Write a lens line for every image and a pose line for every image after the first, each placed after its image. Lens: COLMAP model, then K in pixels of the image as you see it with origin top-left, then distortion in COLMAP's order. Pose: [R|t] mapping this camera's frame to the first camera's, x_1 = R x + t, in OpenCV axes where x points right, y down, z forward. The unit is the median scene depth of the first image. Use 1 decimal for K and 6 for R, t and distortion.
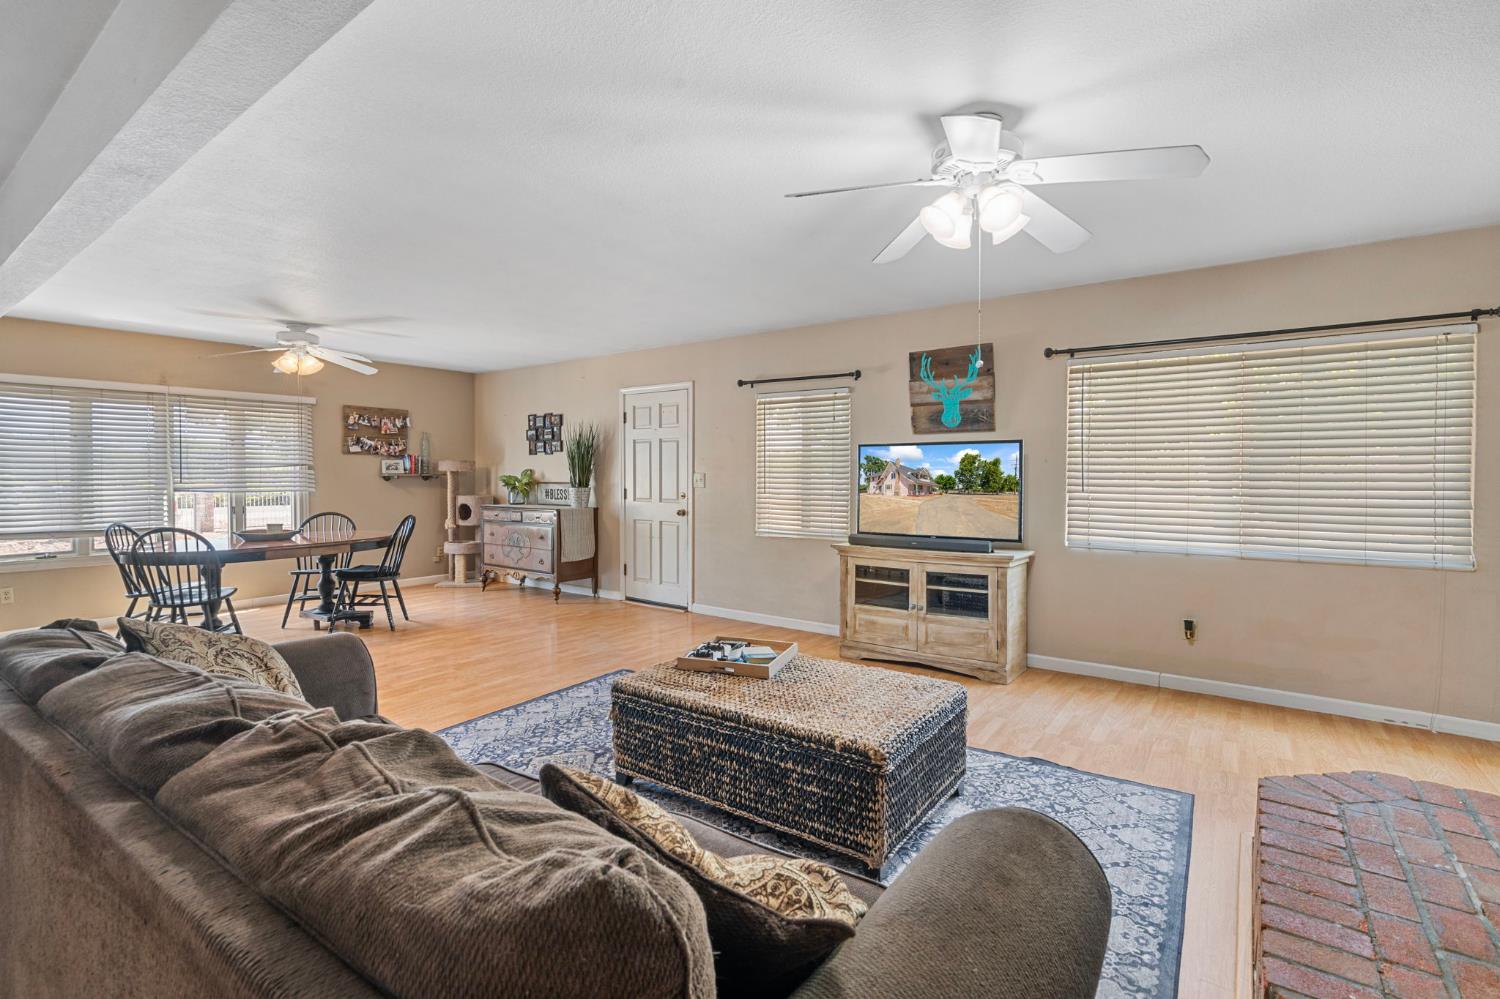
lens RADIAL K [[698.9, 0, 734.2], [0, 698.9, 487.9], [0, 0, 1]] dist [-0.006821, 0.002982]
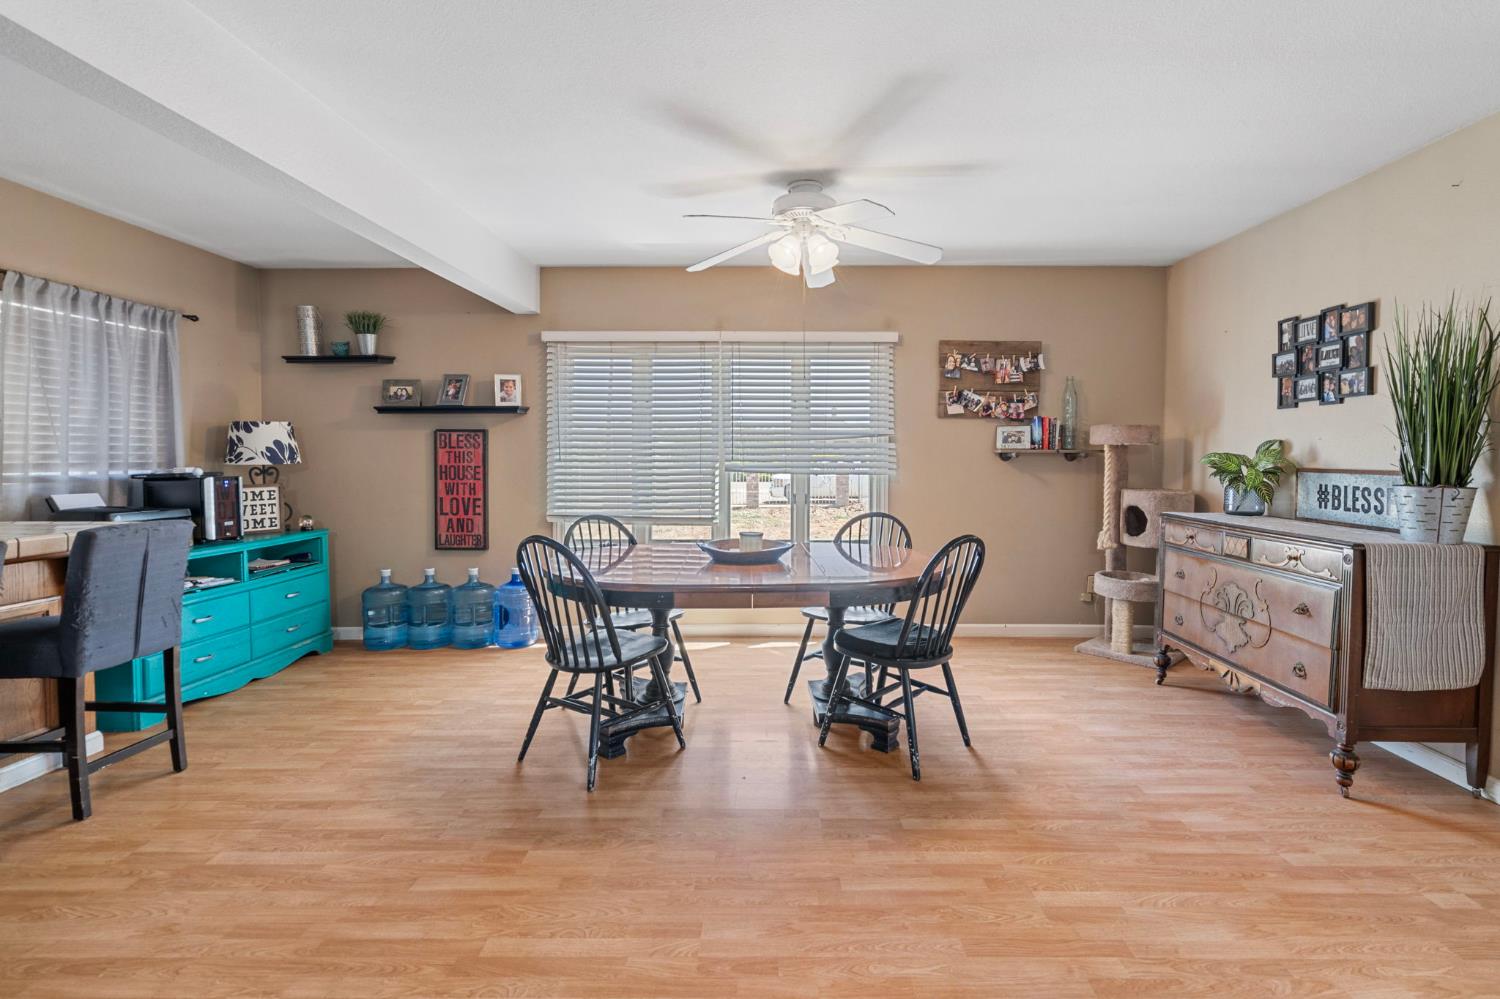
lens RADIAL K [[698.9, 0, 779.9], [0, 698.9, 472.0], [0, 0, 1]] dist [-0.006821, 0.002982]
pose [[0.605249, 0.027350, -0.795566, -0.174320], [-0.022088, 0.999602, 0.017561, -0.008827], [0.795729, 0.006944, 0.605613, 0.638381]]
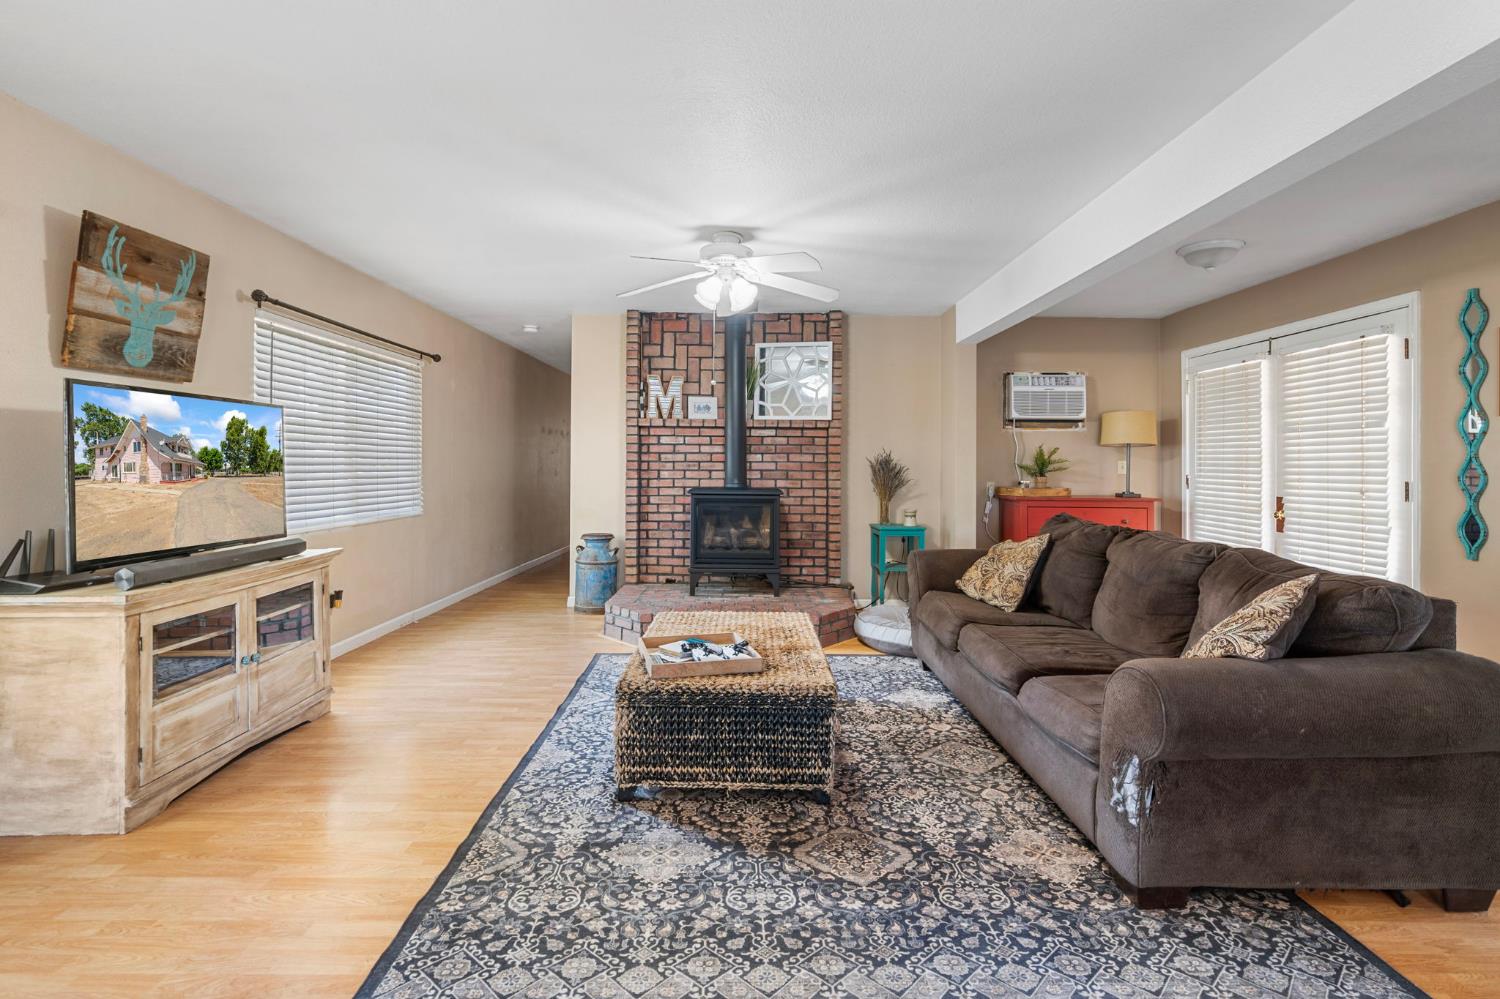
lens RADIAL K [[698.9, 0, 745.1], [0, 698.9, 465.7], [0, 0, 1]] dist [-0.006821, 0.002982]
pose [[-0.598342, -0.006537, 0.801215, -0.405984], [0.008661, 0.999856, 0.014625, -0.005720], [-0.801194, 0.015690, -0.598198, 0.812247]]
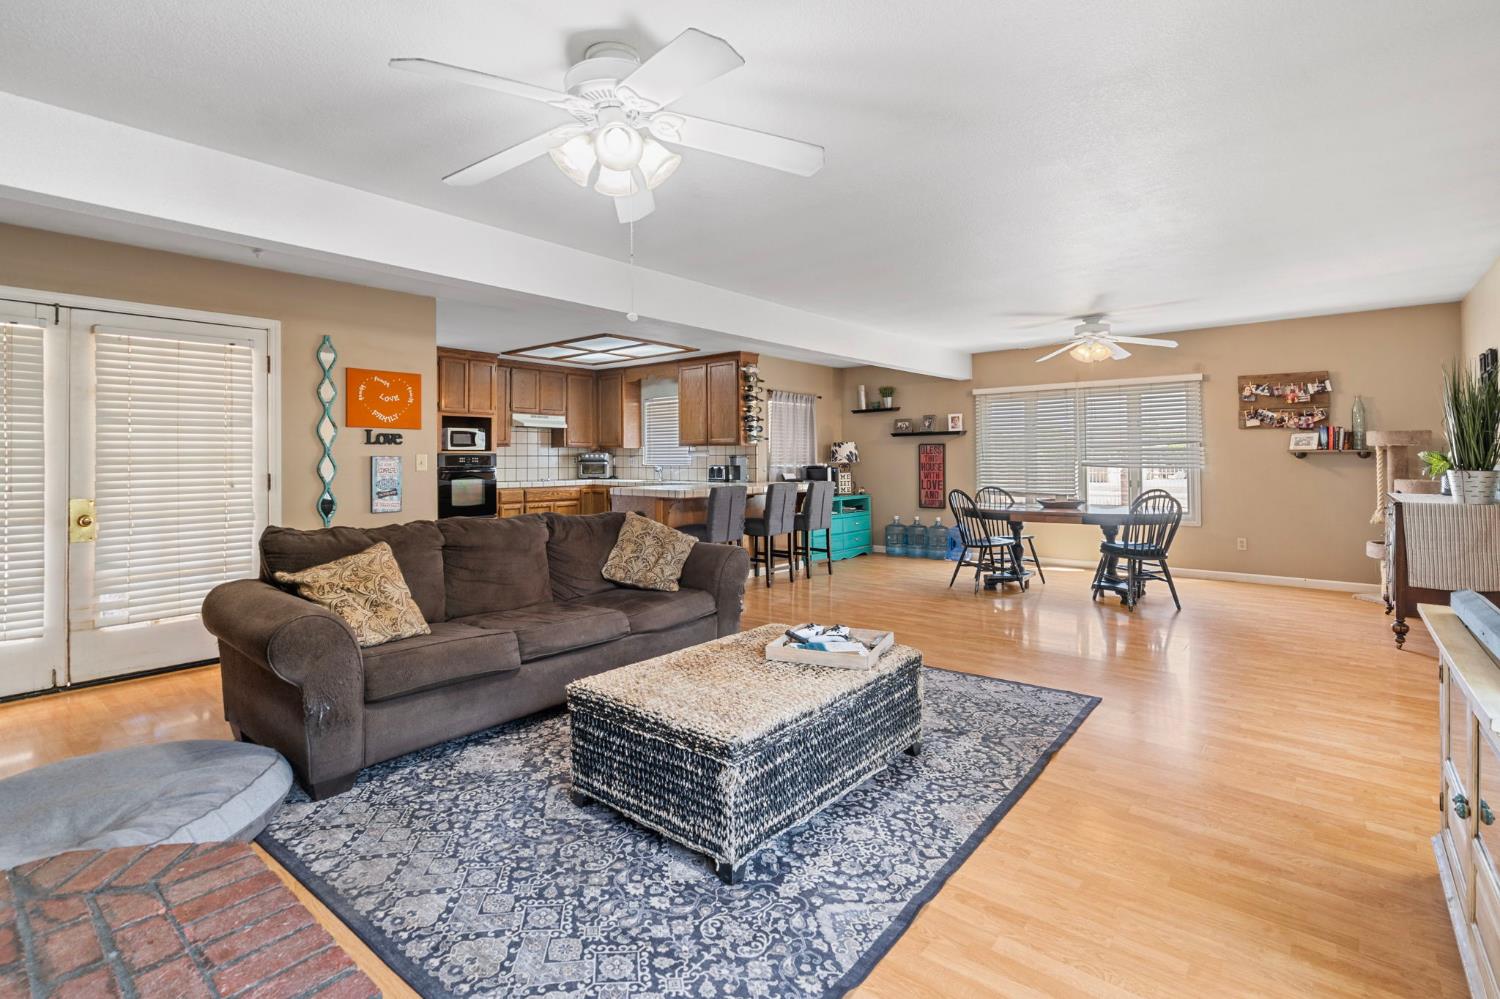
lens RADIAL K [[698.9, 0, 747.7], [0, 698.9, 448.0], [0, 0, 1]] dist [-0.006821, 0.002982]
pose [[-0.055324, -0.010428, -0.998414, 0.517554], [-0.015194, 0.999838, -0.009601, -0.005725], [0.998353, 0.014639, -0.055473, 0.514287]]
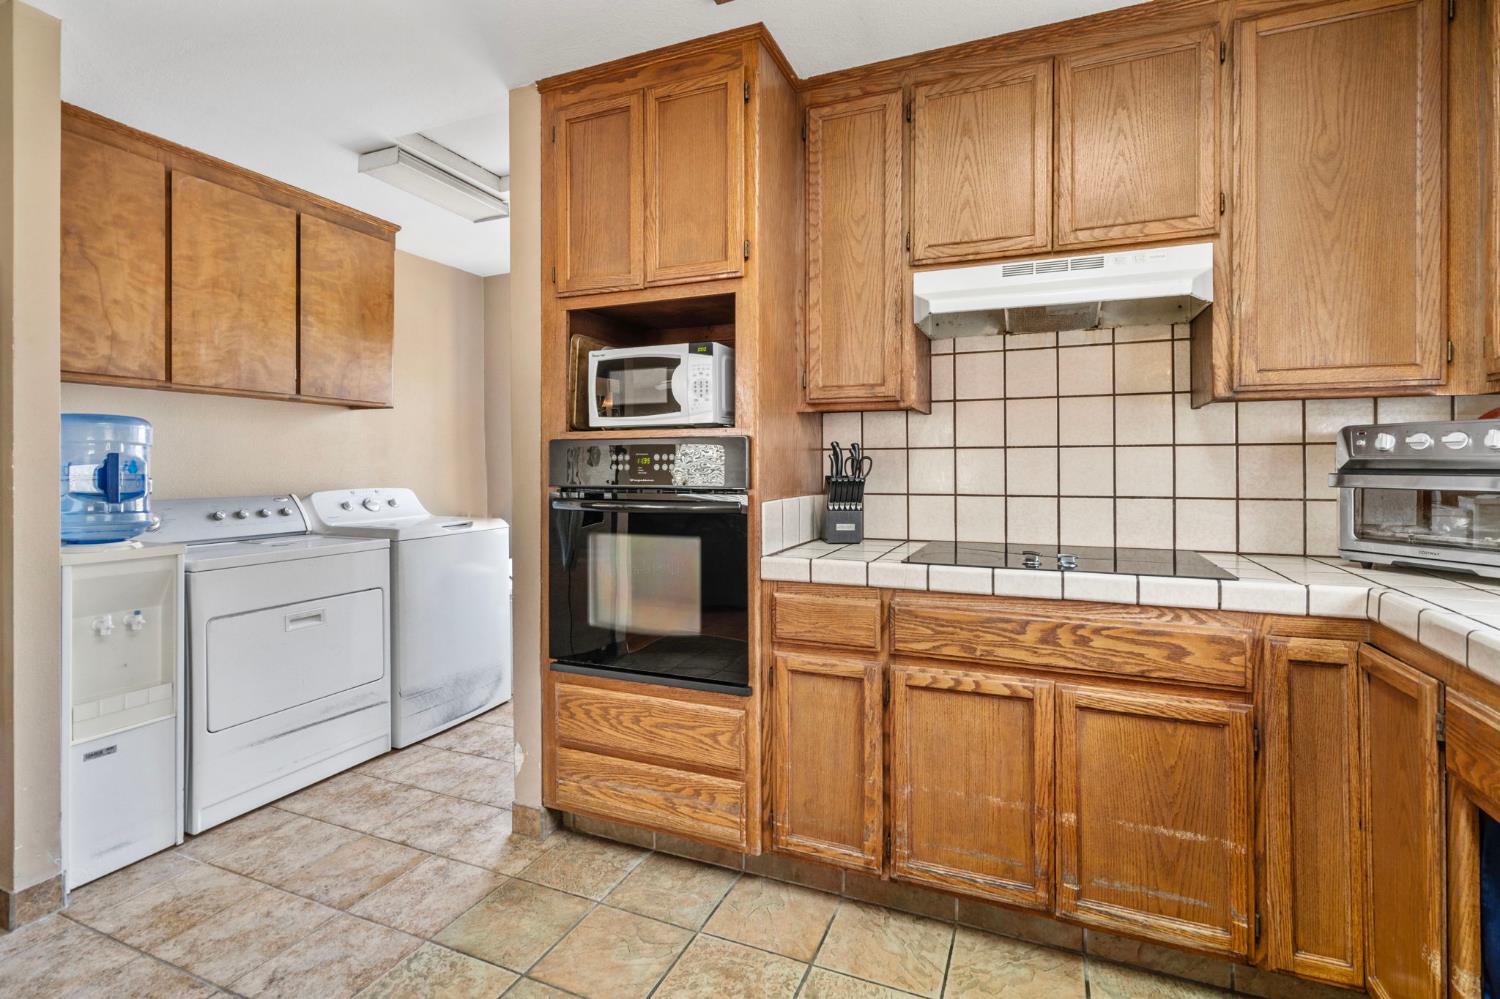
lens RADIAL K [[698.9, 0, 748.1], [0, 698.9, 471.3], [0, 0, 1]] dist [-0.006821, 0.002982]
pose [[-0.970181, 0.011167, -0.242123, -0.831815], [0.004698, 0.999617, 0.027279, 0.007263], [0.242335, 0.025328, -0.969862, 0.252037]]
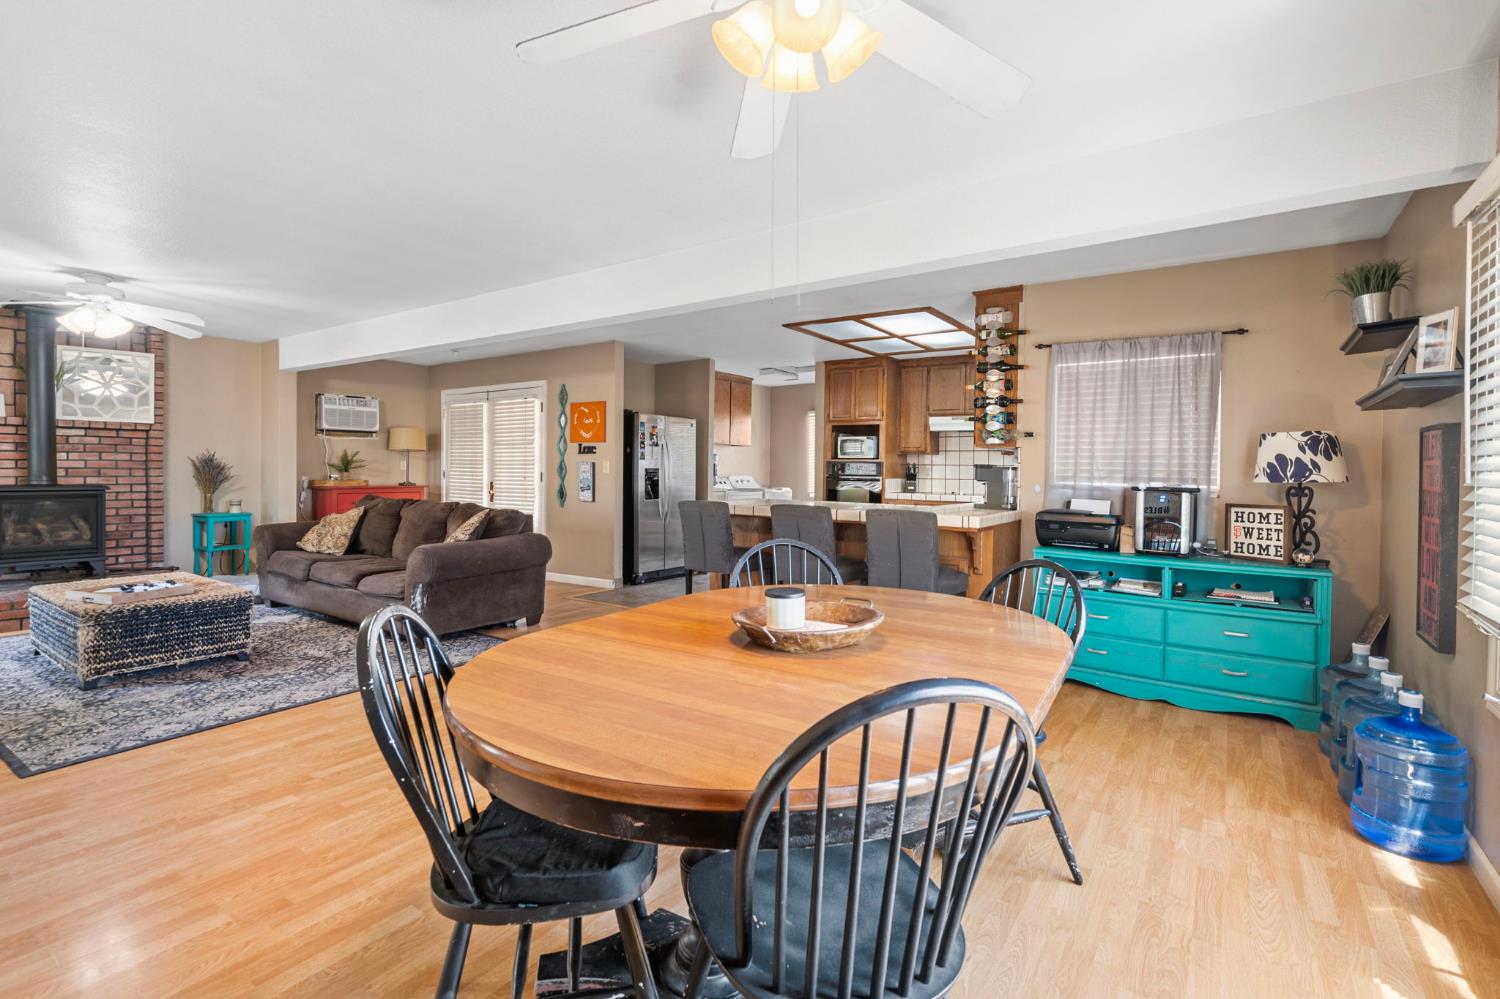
lens RADIAL K [[698.9, 0, 746.2], [0, 698.9, 468.2], [0, 0, 1]] dist [-0.006821, 0.002982]
pose [[-0.999267, -0.007929, -0.037443, -0.597080], [-0.008693, 0.999756, 0.020297, -0.013934], [0.037273, 0.020608, -0.999093, 1.283300]]
